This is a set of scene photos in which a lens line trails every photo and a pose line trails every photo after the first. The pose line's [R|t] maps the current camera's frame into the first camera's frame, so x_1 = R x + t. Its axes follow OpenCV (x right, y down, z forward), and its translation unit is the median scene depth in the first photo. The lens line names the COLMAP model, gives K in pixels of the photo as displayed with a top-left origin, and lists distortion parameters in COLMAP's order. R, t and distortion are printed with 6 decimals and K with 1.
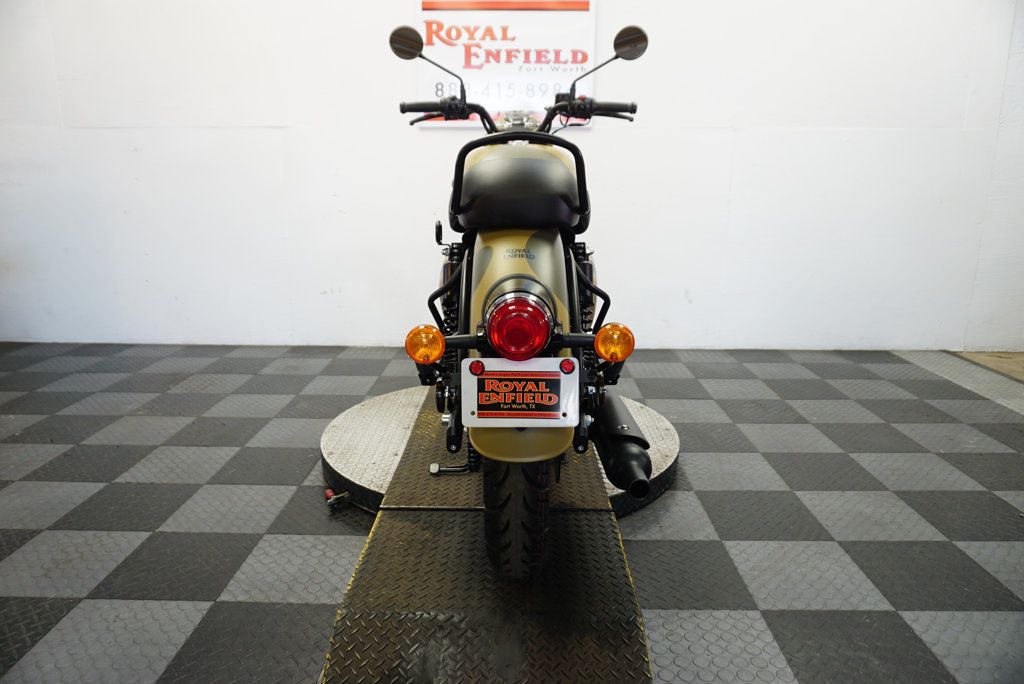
lens RADIAL K [[688.6, 0, 512.0], [0, 688.6, 342.0], [0, 0, 1]] dist [-0.022139, 0.005008]
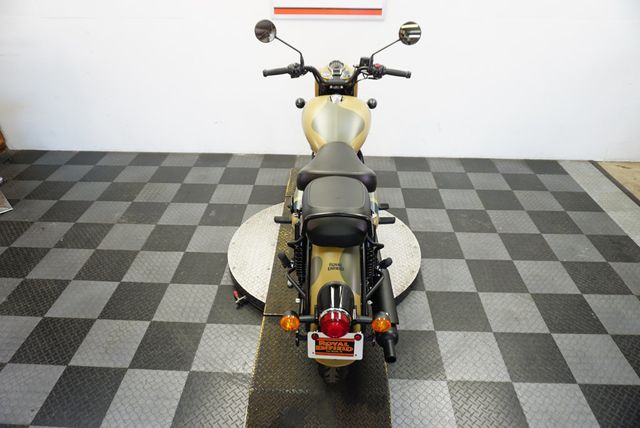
lens RADIAL K [[431.5, 0, 320.0], [0, 431.5, 214.0], [0, 0, 1]] dist [-0.028098, -0.000991]
pose [[0.999756, 0.010871, -0.019241, -0.005253], [-0.003760, 0.941627, 0.336636, -0.276609], [0.021777, -0.336481, 0.941438, -0.041627]]
